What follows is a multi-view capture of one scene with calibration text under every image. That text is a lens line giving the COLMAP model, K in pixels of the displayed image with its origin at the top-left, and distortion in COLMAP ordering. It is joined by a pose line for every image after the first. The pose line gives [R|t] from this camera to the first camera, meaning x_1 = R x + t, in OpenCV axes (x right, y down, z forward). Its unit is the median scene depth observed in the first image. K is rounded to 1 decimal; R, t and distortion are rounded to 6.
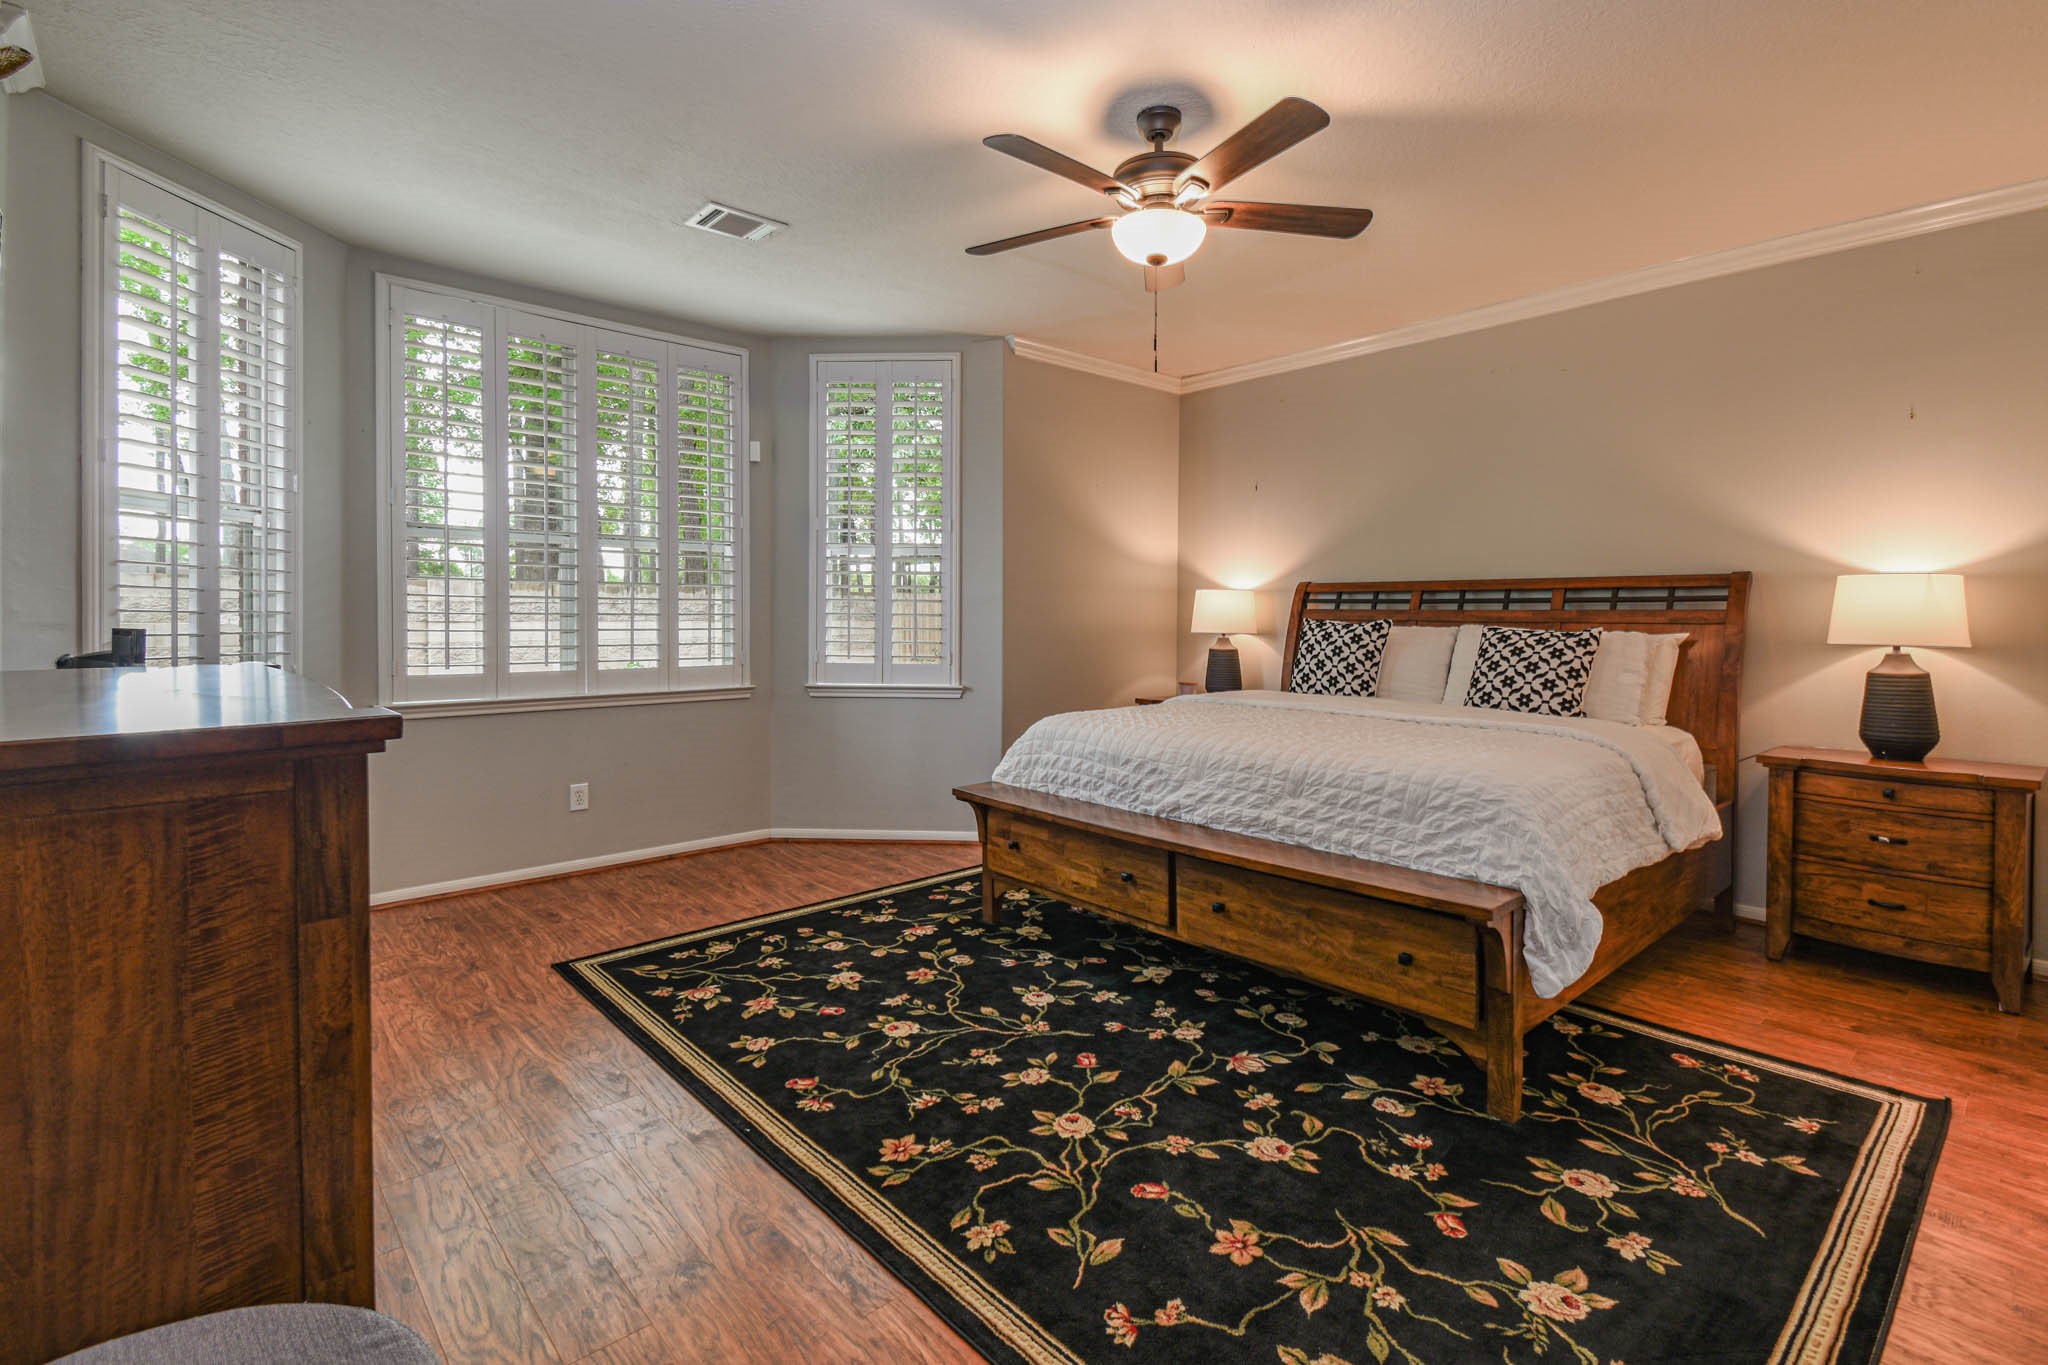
lens RADIAL K [[933.4, 0, 1031.7], [0, 933.4, 607.1], [0, 0, 1]] dist [0.036447, -0.021103]
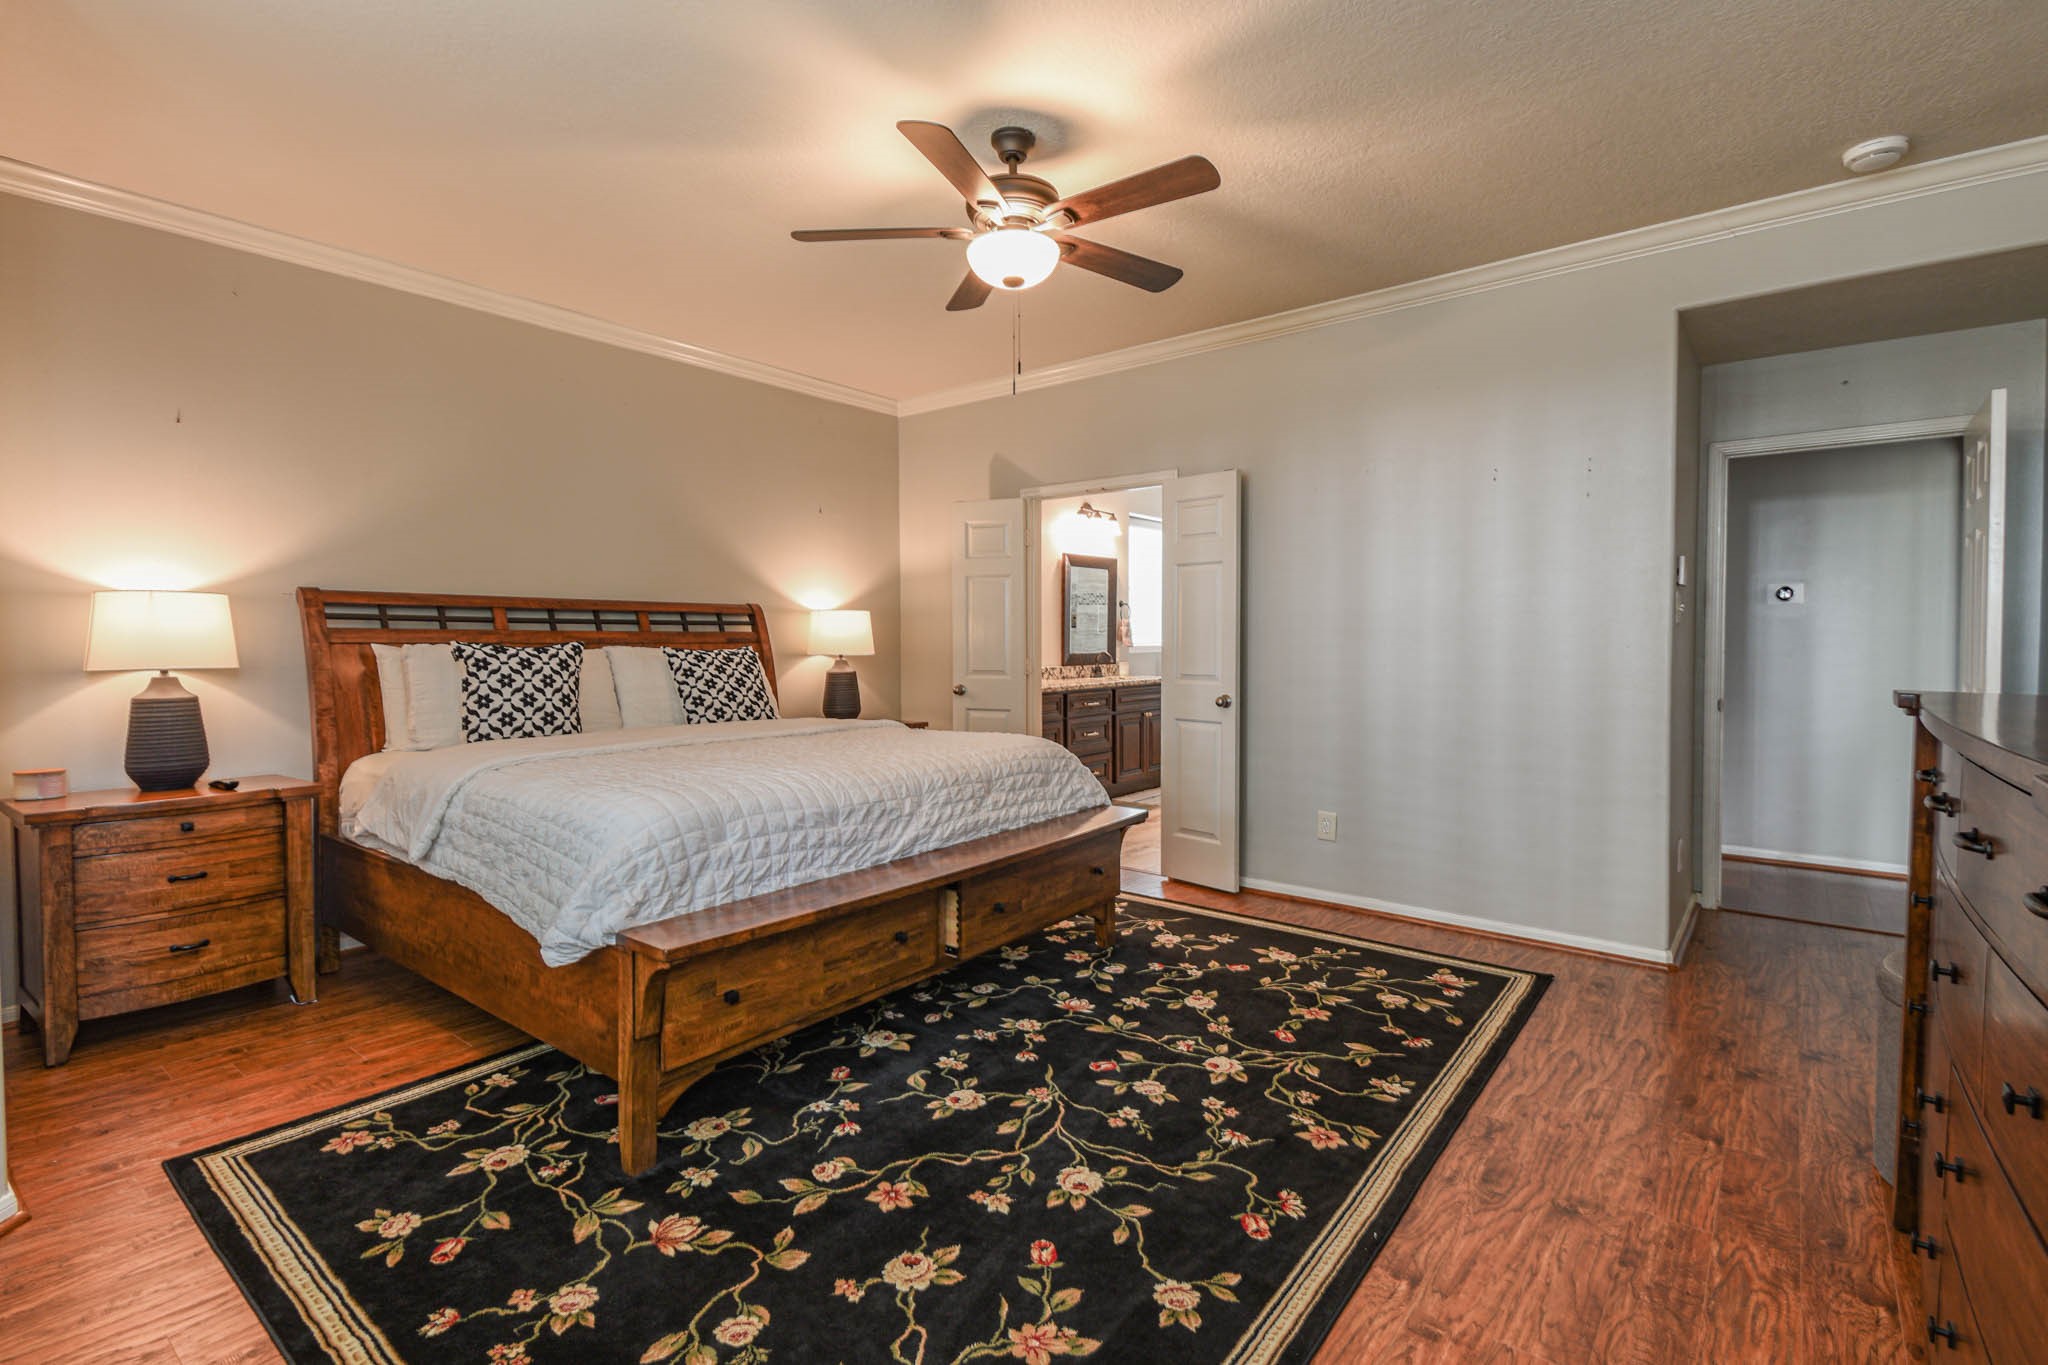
lens RADIAL K [[933.4, 0, 1022.9], [0, 933.4, 675.6], [0, 0, 1]] dist [0.036447, -0.021103]
pose [[-0.150181, -0.042705, 0.987736, -0.874459], [-0.002144, 0.999078, 0.042870, 0.011750], [-0.988656, 0.004321, -0.150135, 1.174954]]
